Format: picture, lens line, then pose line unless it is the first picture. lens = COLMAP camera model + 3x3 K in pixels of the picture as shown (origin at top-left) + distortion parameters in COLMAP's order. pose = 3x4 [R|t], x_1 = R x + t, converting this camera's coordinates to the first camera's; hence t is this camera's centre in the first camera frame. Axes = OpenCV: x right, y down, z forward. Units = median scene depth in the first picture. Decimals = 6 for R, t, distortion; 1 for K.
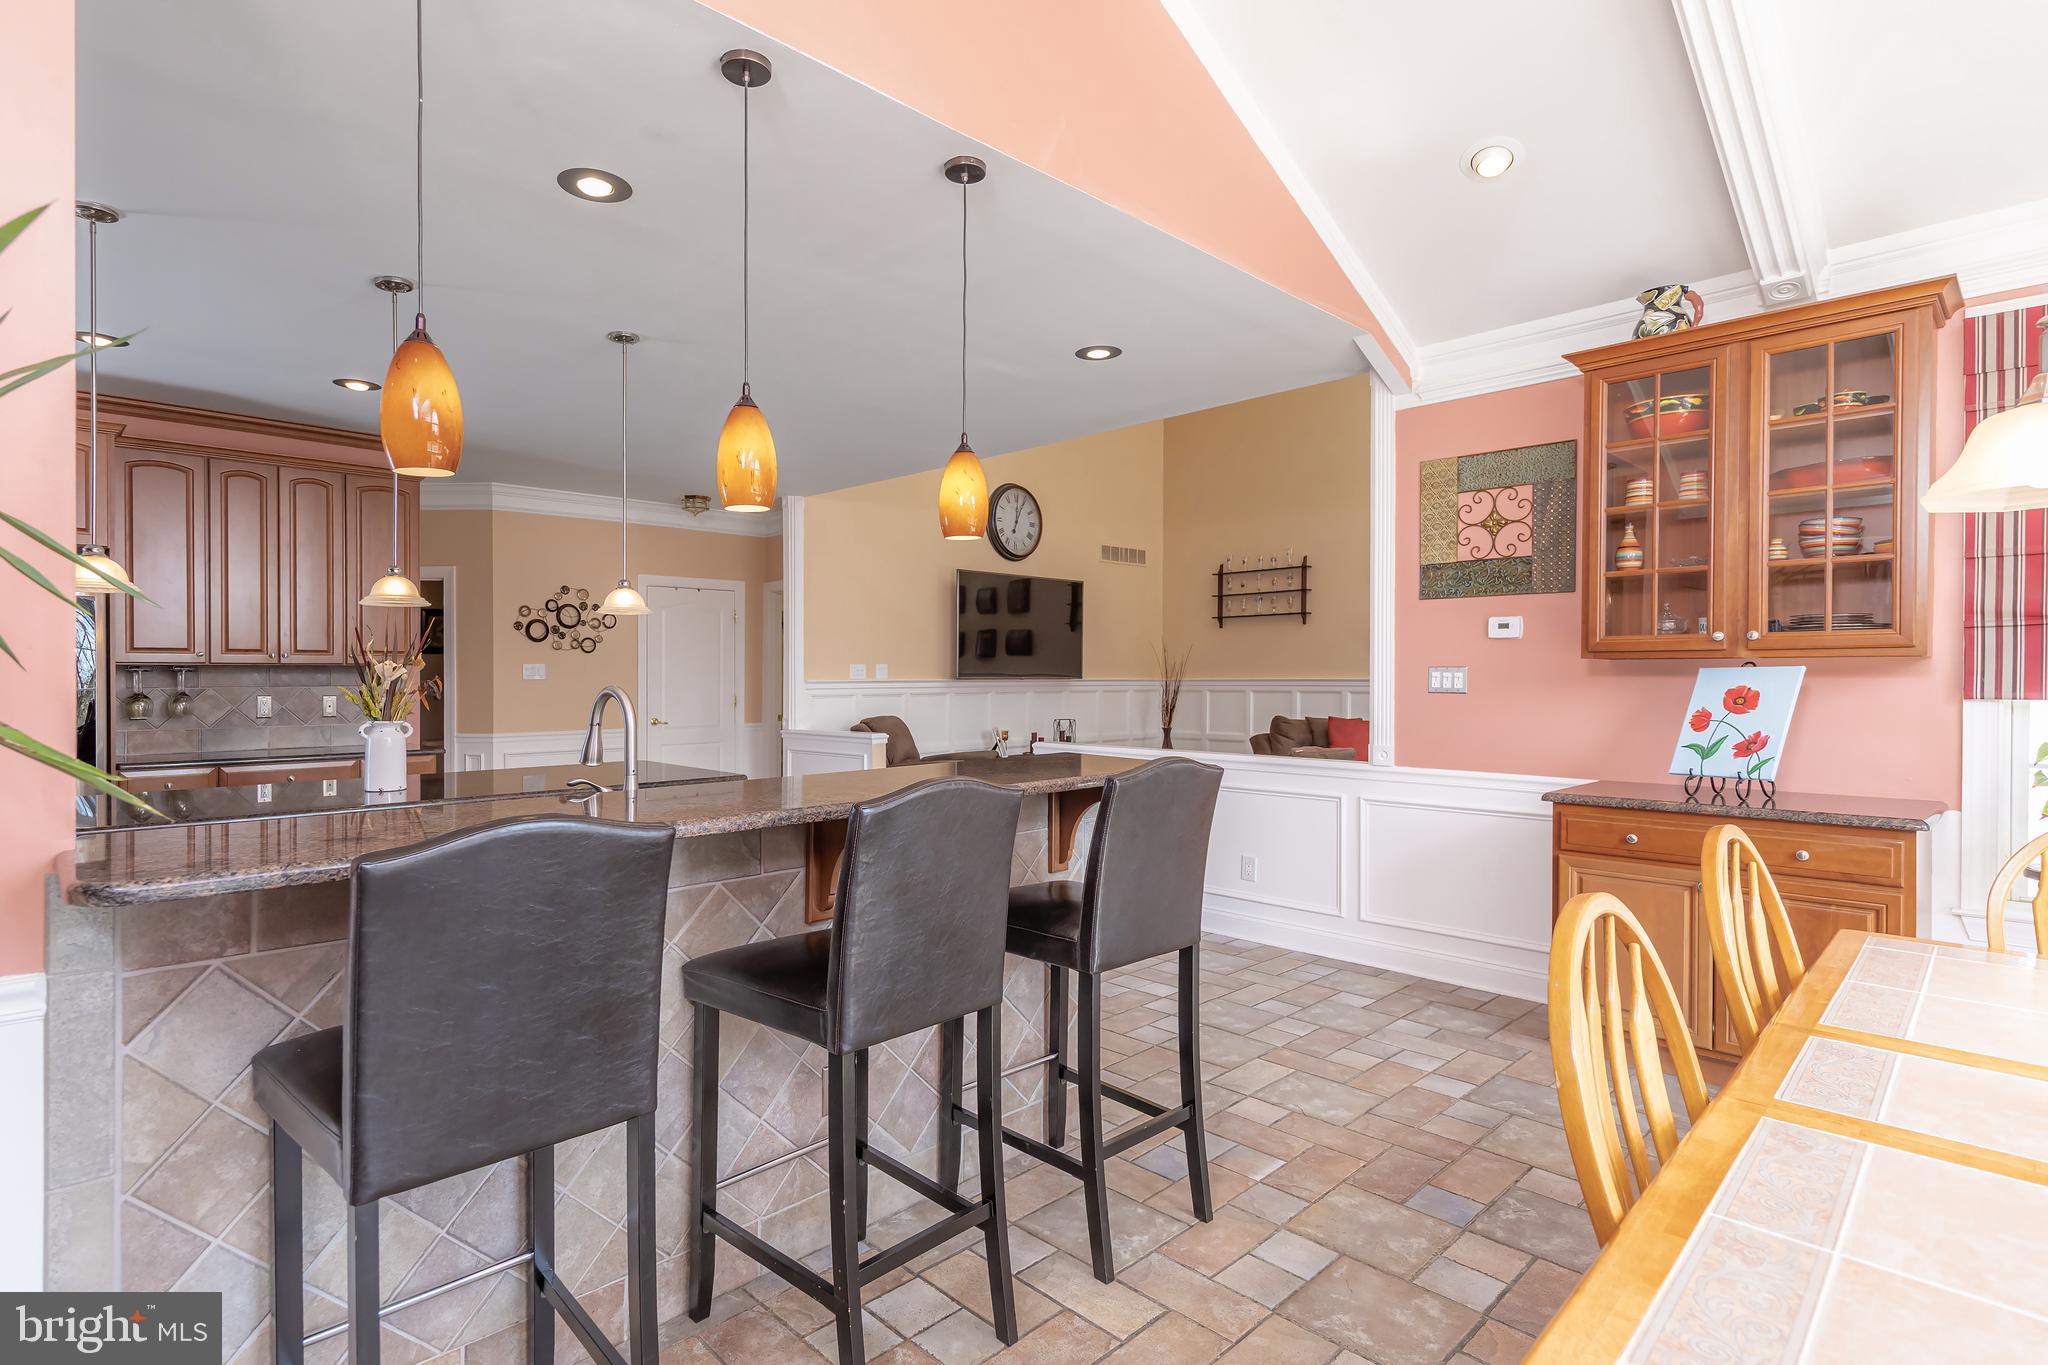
lens RADIAL K [[999.9, 0, 1021.3], [0, 999.9, 678.5], [0, 0, 1]] dist [-0.001382, 0.000025]
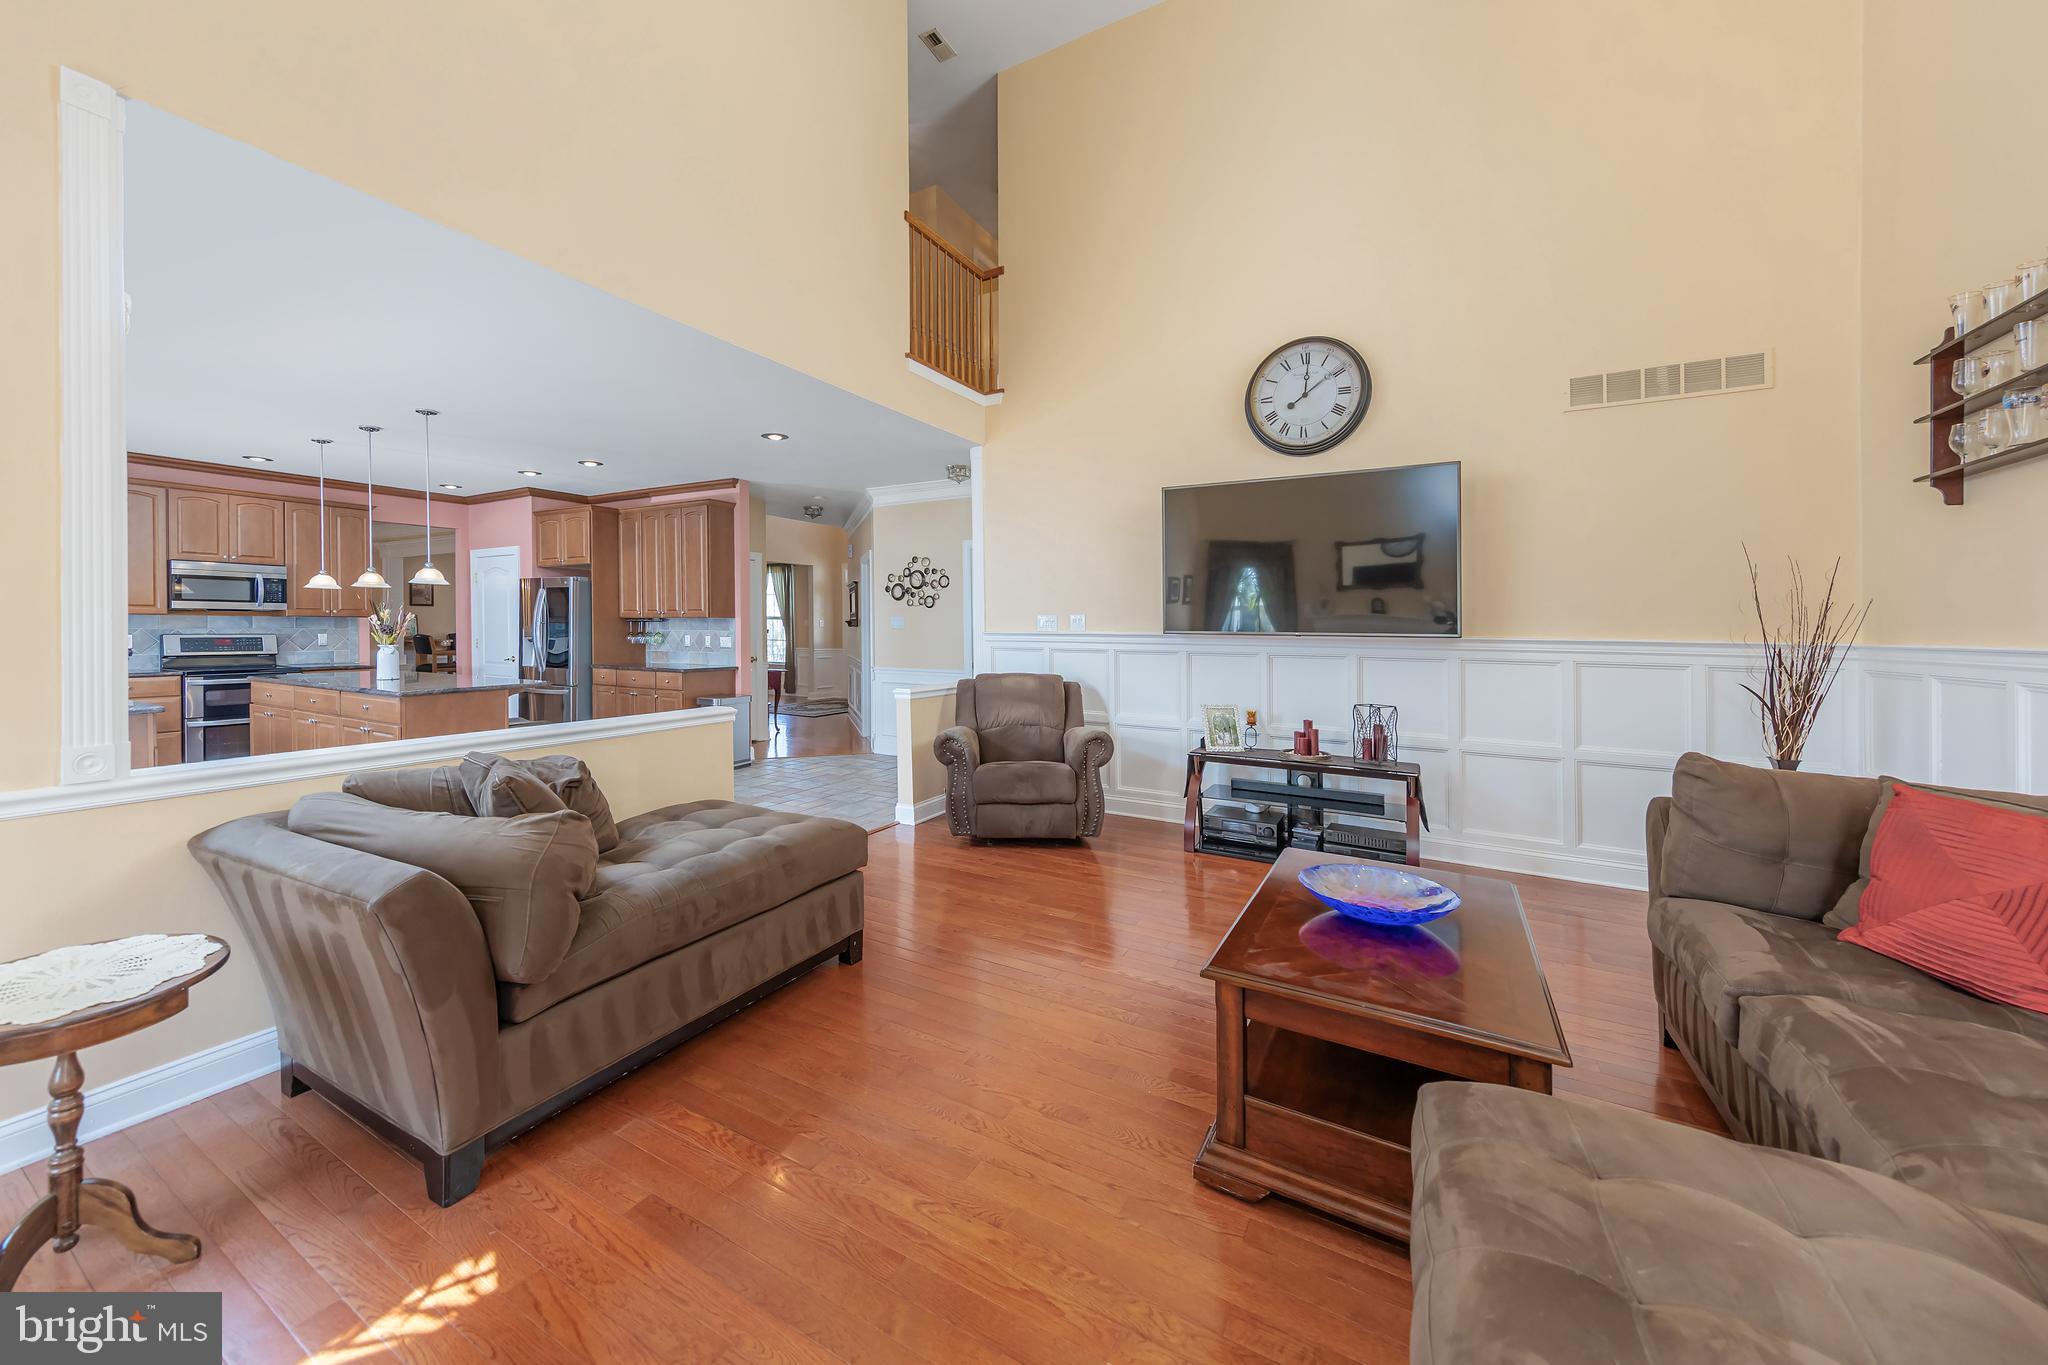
lens RADIAL K [[771.4, 0, 962.3], [0, 771.4, 643.2], [0, 0, 1]] dist [-0.000268, 0.000287]
pose [[0.242122, 0.023530, -0.969960, 0.471590], [-0.008568, 0.999719, 0.022113, -0.002006], [0.970208, 0.002957, 0.242256, 0.707745]]
